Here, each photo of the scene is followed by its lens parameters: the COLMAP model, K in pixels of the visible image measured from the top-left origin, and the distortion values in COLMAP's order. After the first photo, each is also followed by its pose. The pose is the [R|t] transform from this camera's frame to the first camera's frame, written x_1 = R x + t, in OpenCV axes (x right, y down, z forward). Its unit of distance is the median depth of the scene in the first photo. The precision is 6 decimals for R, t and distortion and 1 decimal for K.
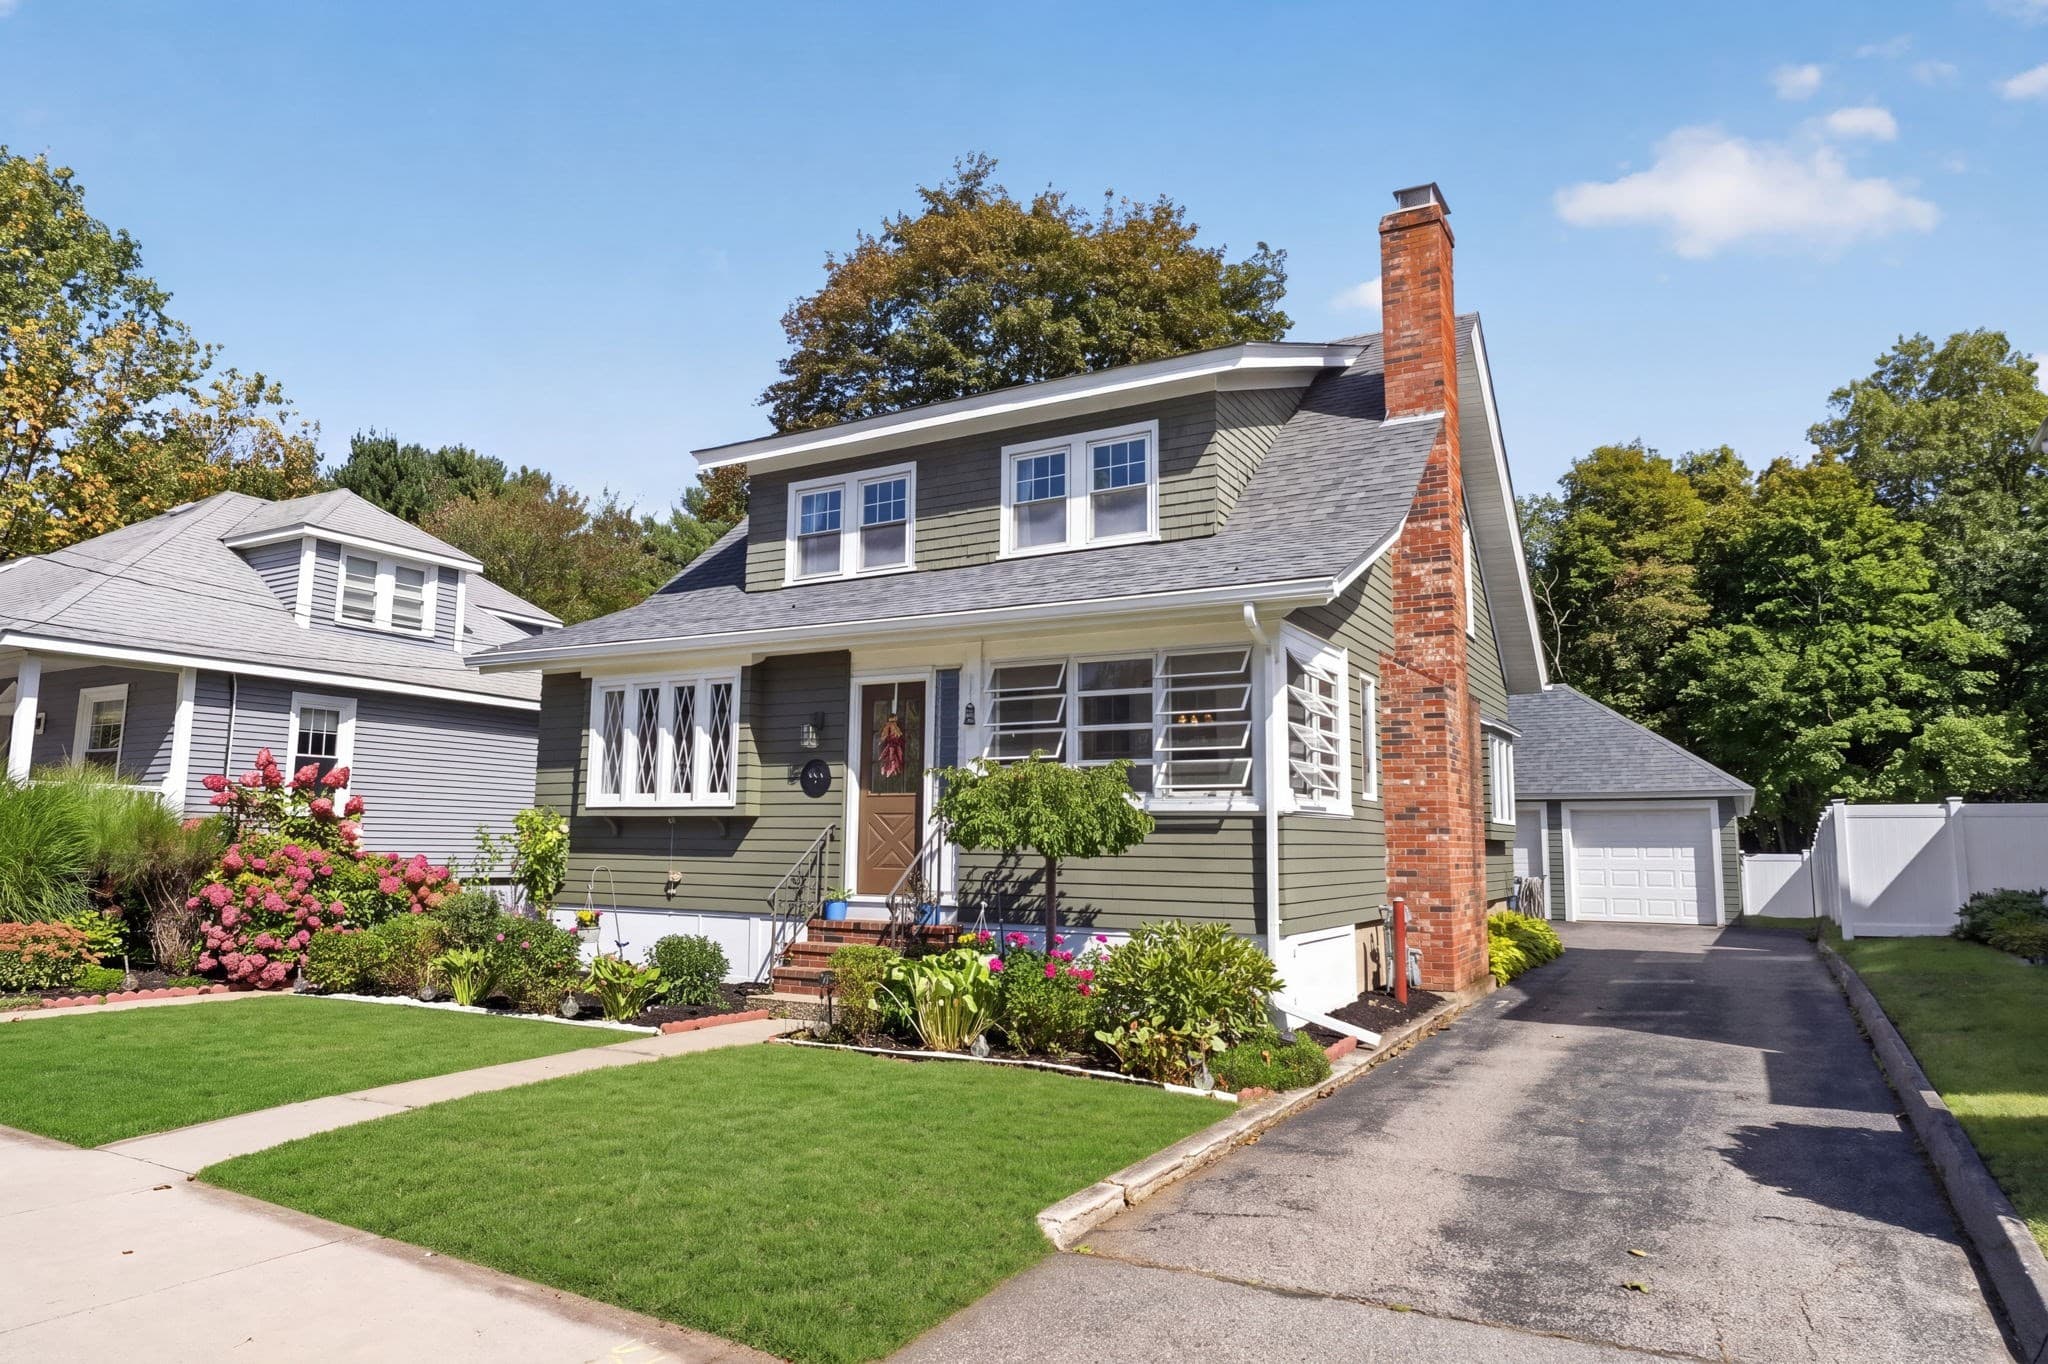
lens RADIAL K [[1289.8, 0, 1027.3], [0, 1289.8, 682.6], [0, 0, 1]] dist [0.004776, 0.000052]
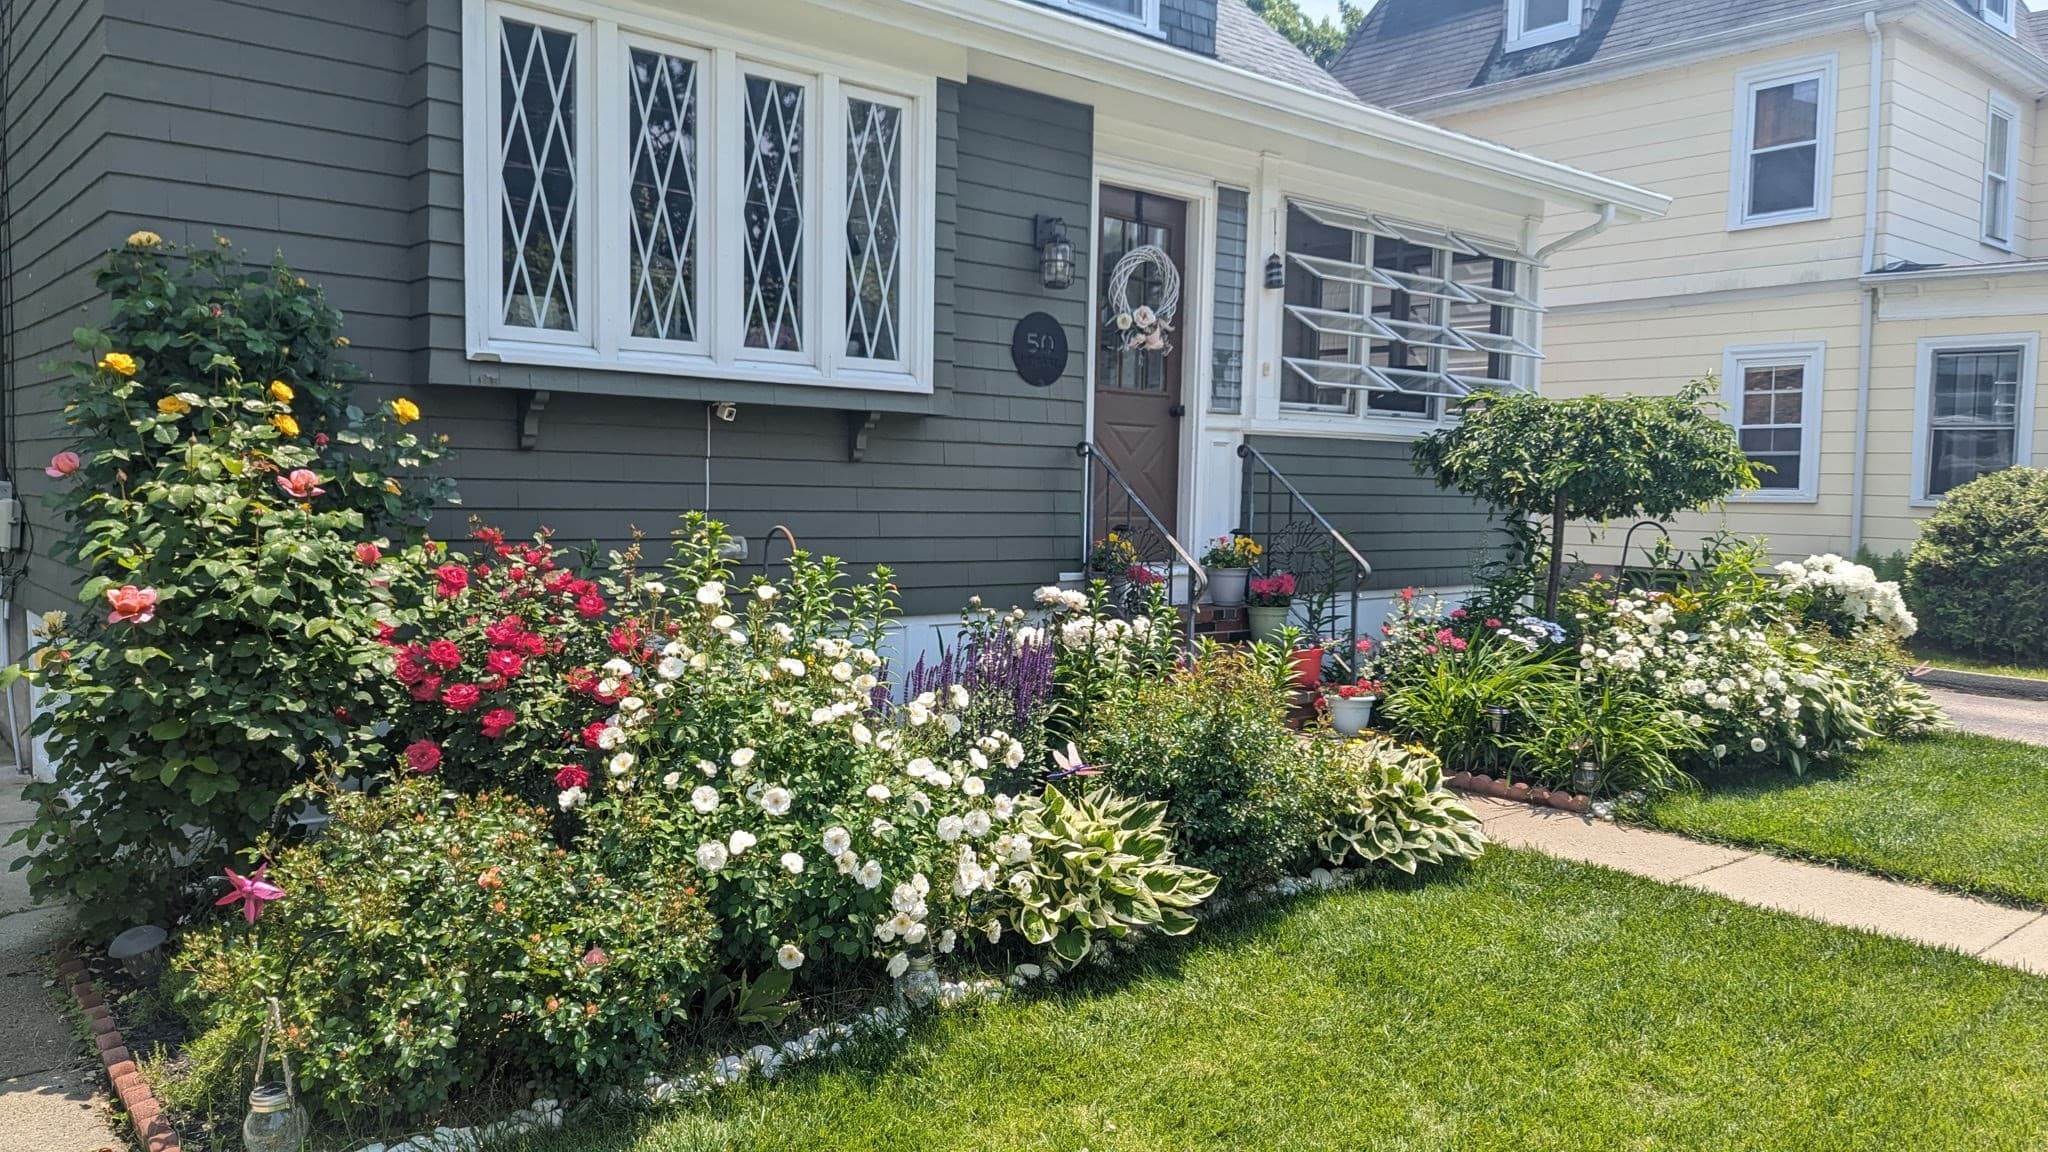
lens RADIAL K [[1504.8, 0, 1025.0], [0, 1504.8, 576.8], [0, 0, 1]] dist [-0.003484, -0.000311]
pose [[0.338359, -0.059062, 0.939162, -1.036878], [-0.138747, 0.983989, 0.111868, 0.138616], [-0.930732, -0.168157, 0.324747, 1.138565]]
